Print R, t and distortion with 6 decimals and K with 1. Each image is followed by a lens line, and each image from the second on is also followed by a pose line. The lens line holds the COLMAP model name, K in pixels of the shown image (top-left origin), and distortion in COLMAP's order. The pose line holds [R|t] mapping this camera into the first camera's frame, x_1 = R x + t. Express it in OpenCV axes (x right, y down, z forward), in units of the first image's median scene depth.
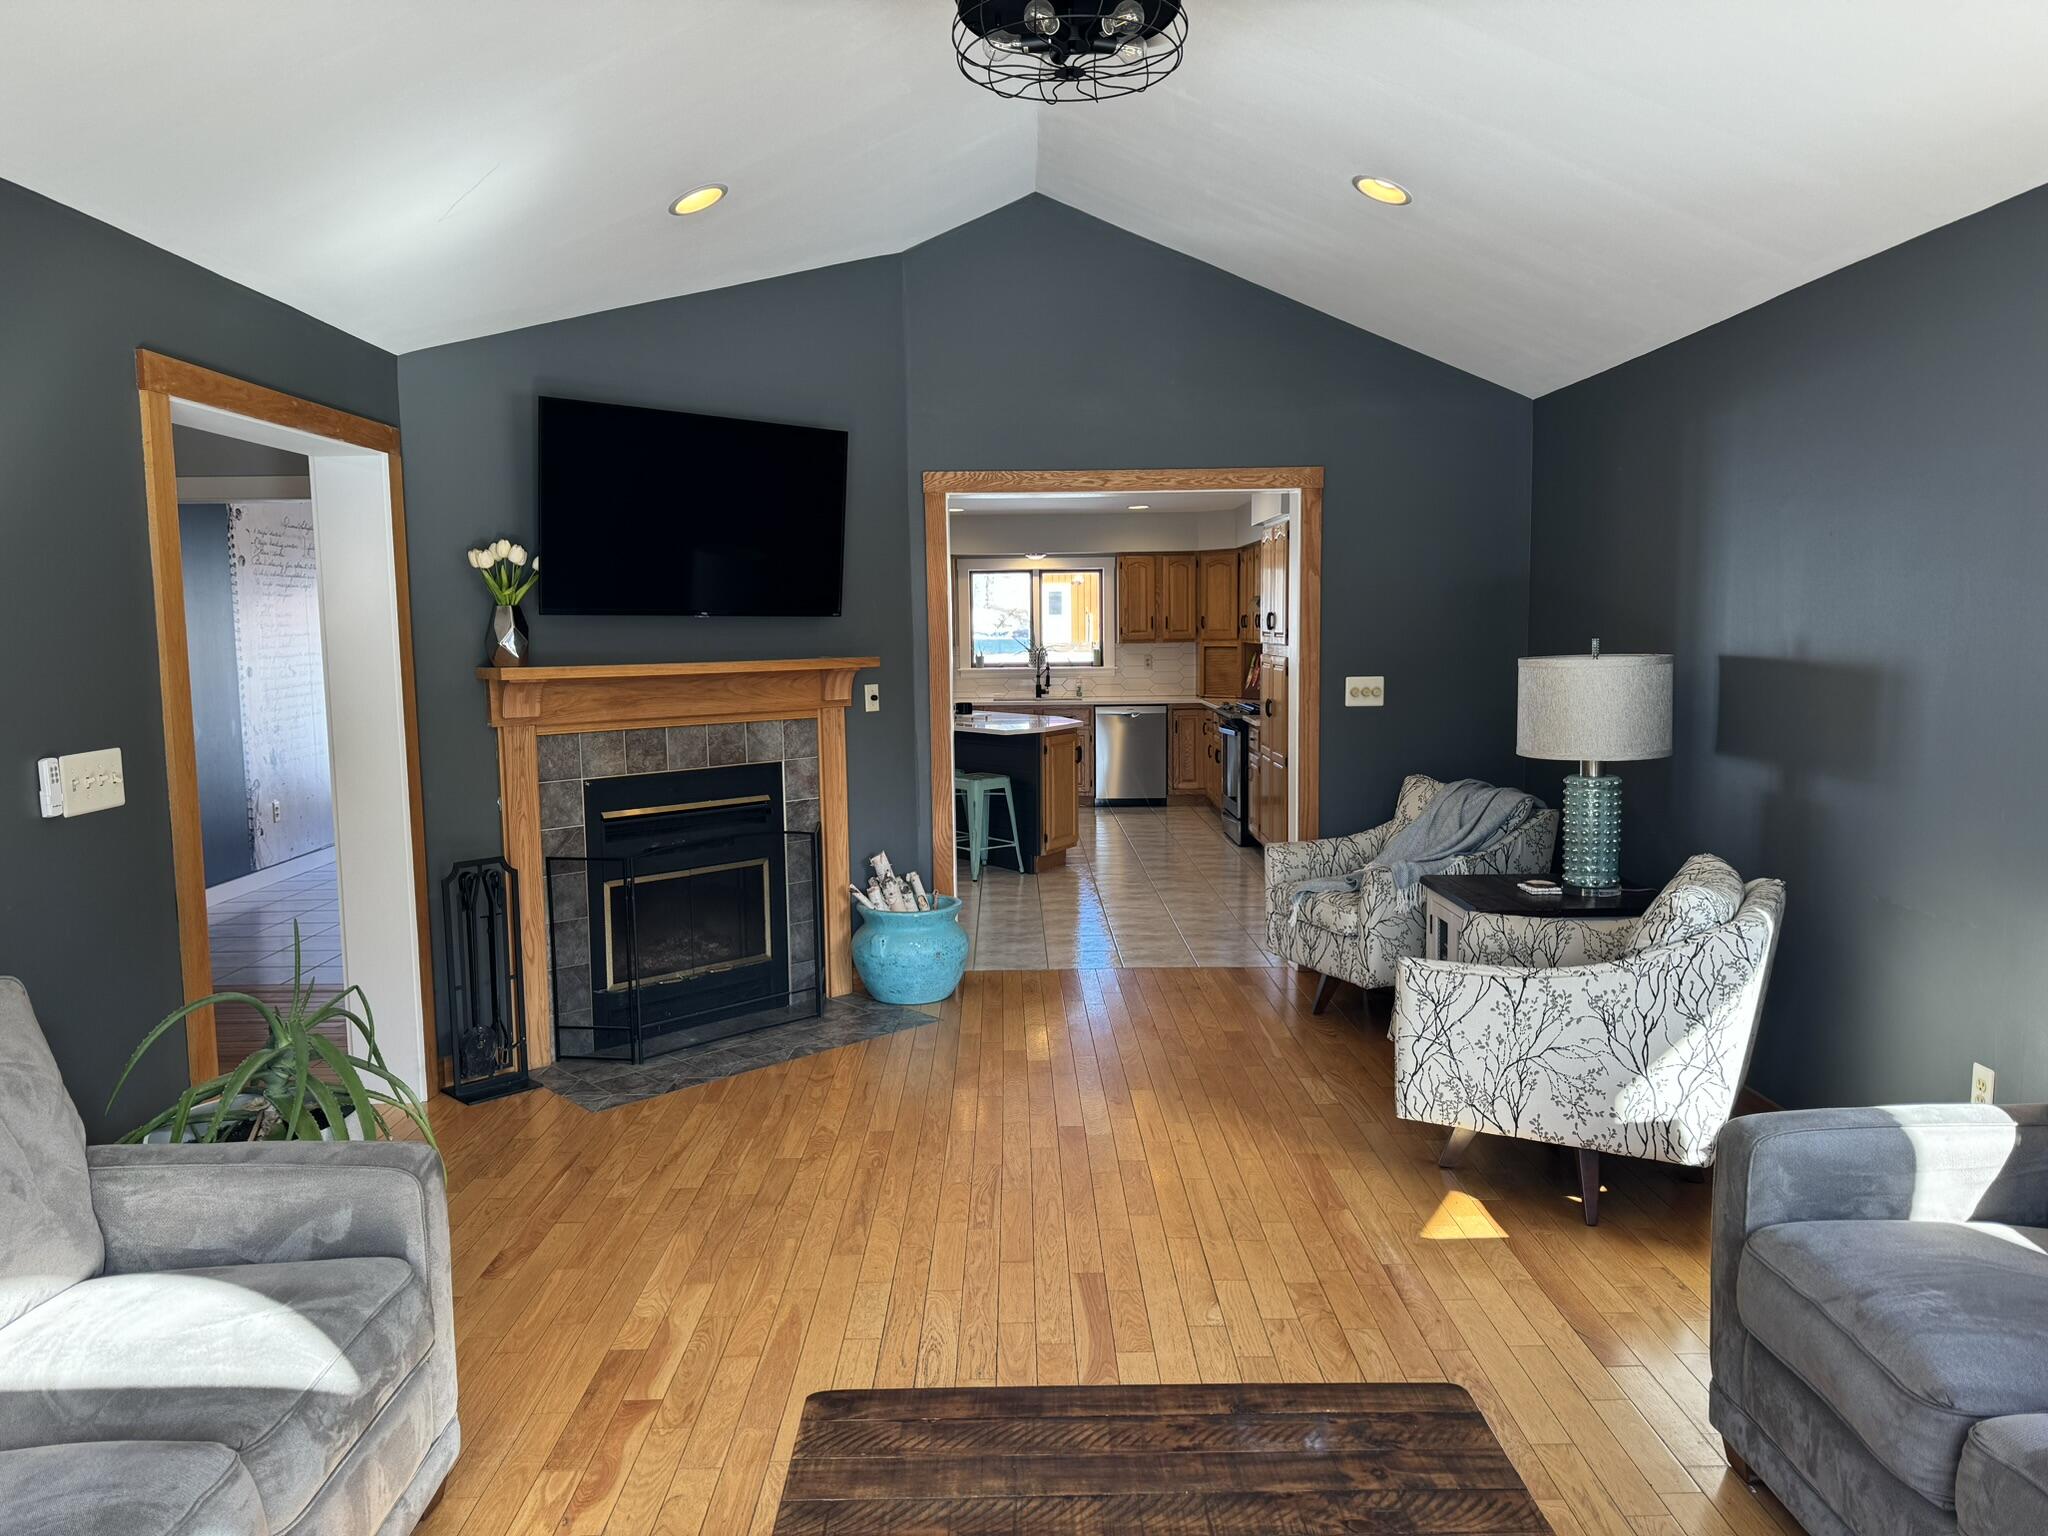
lens RADIAL K [[1454.7, 0, 1087.7], [0, 1454.7, 770.9], [0, 0, 1]] dist [0.081127, -0.081793]
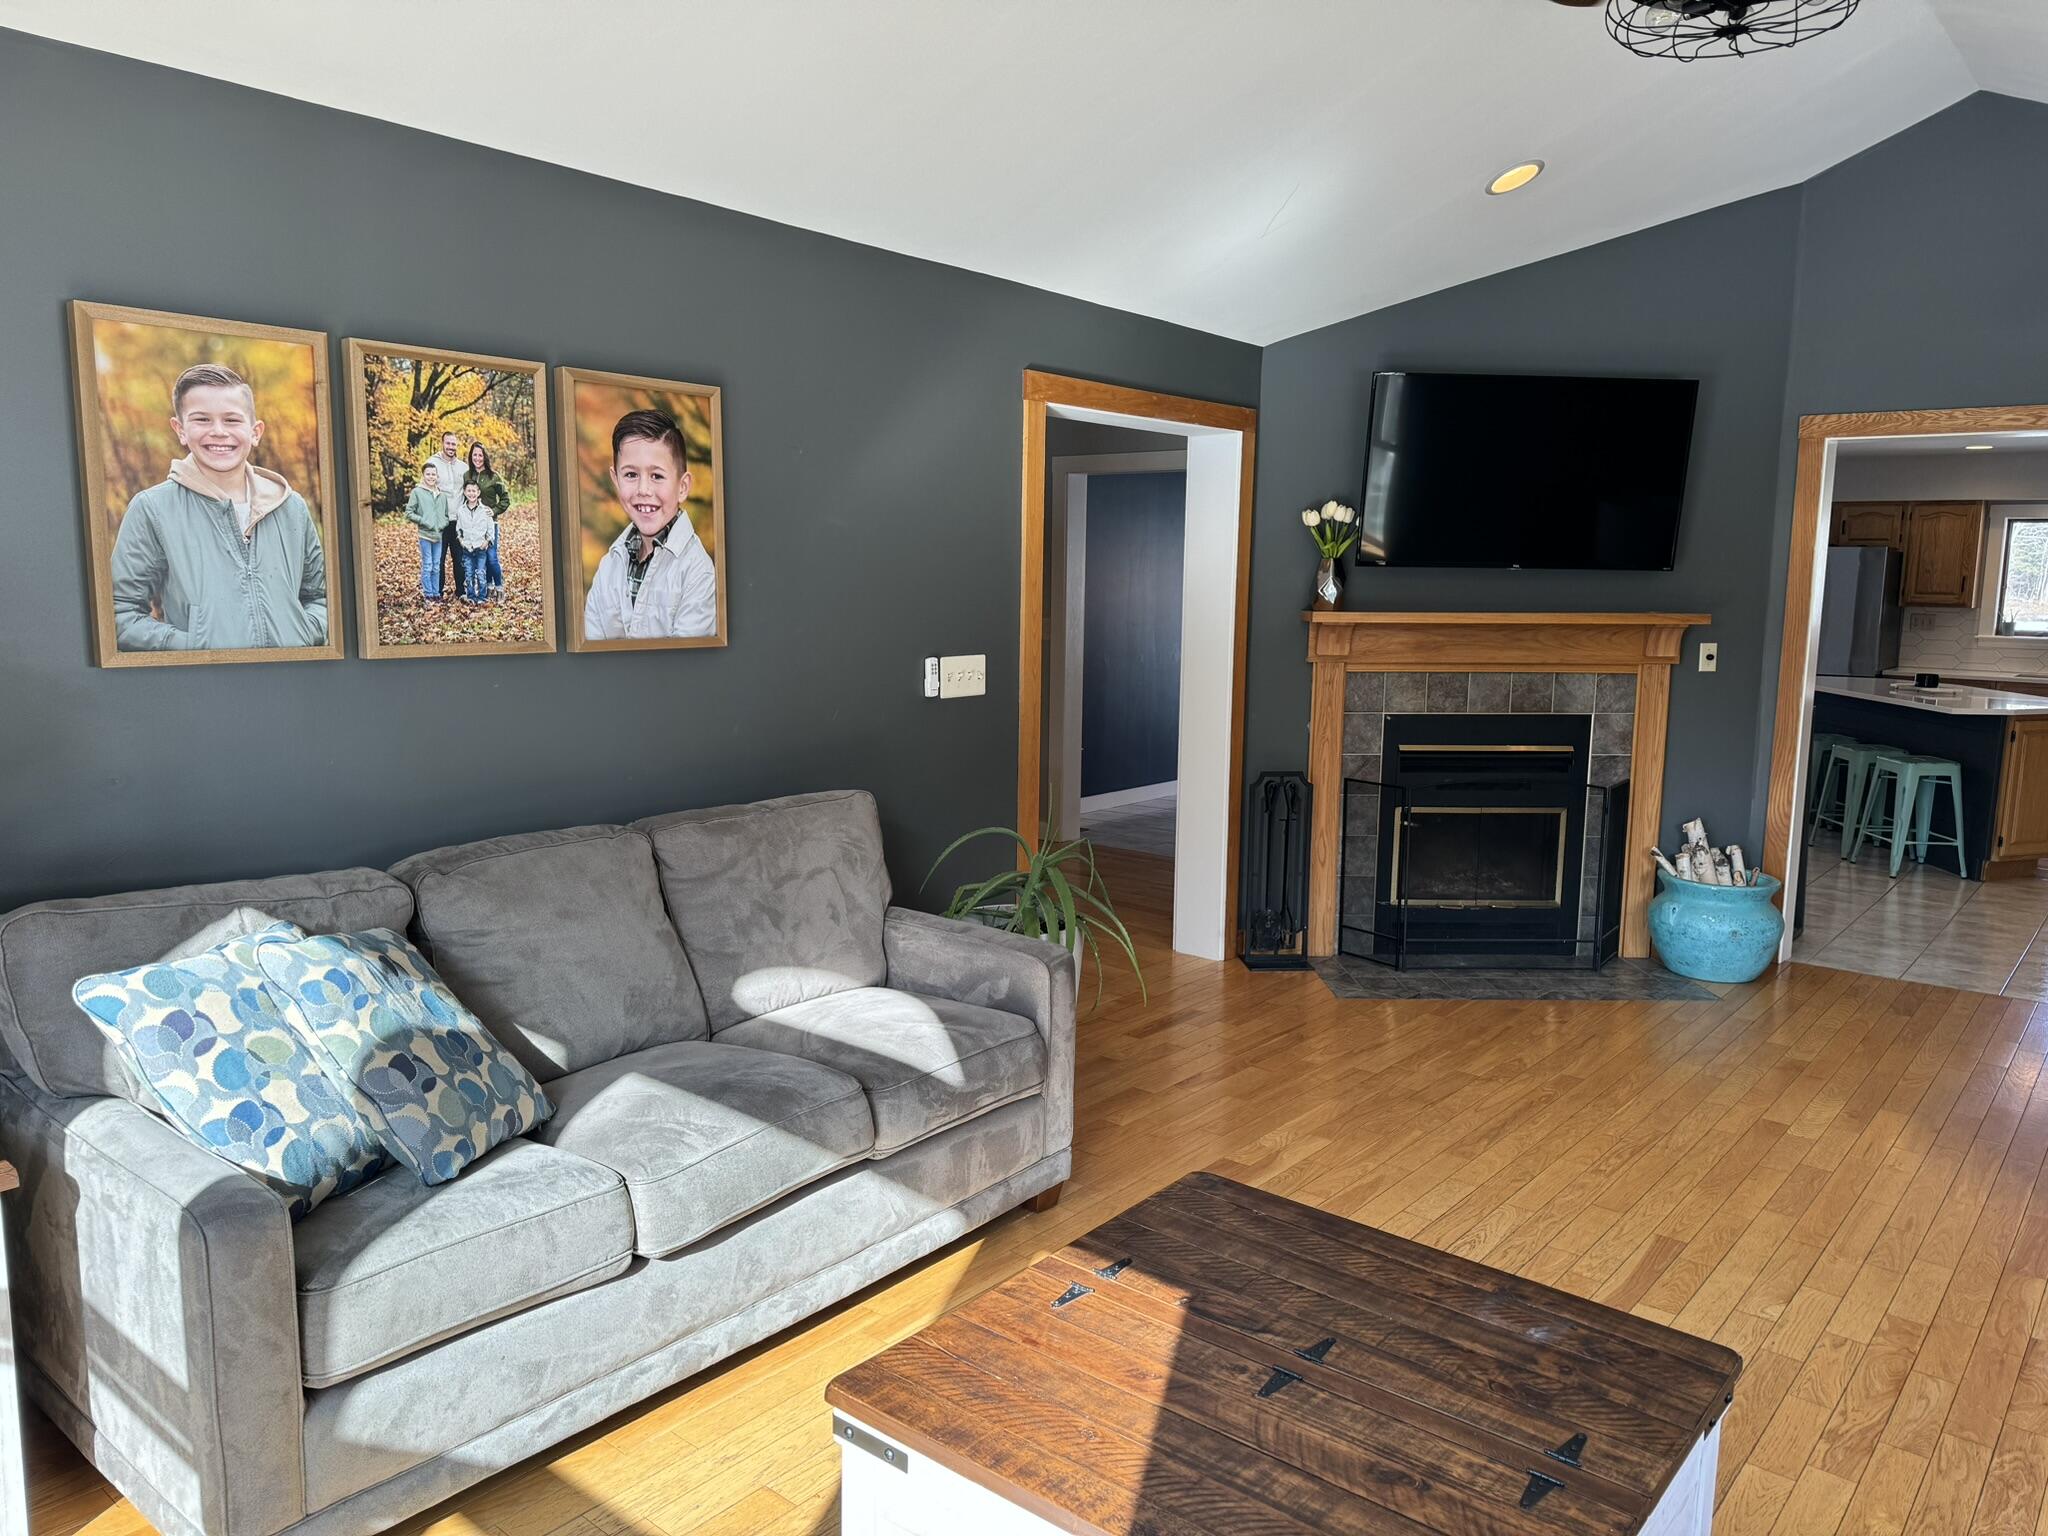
lens RADIAL K [[1454.7, 0, 1036.3], [0, 1454.7, 770.7], [0, 0, 1]] dist [0.081127, -0.081793]
pose [[0.762547, 0.113211, -0.636950, 0.181344], [-0.091588, 0.993544, 0.066944, -0.001213], [0.640417, 0.007288, 0.767993, -0.032604]]
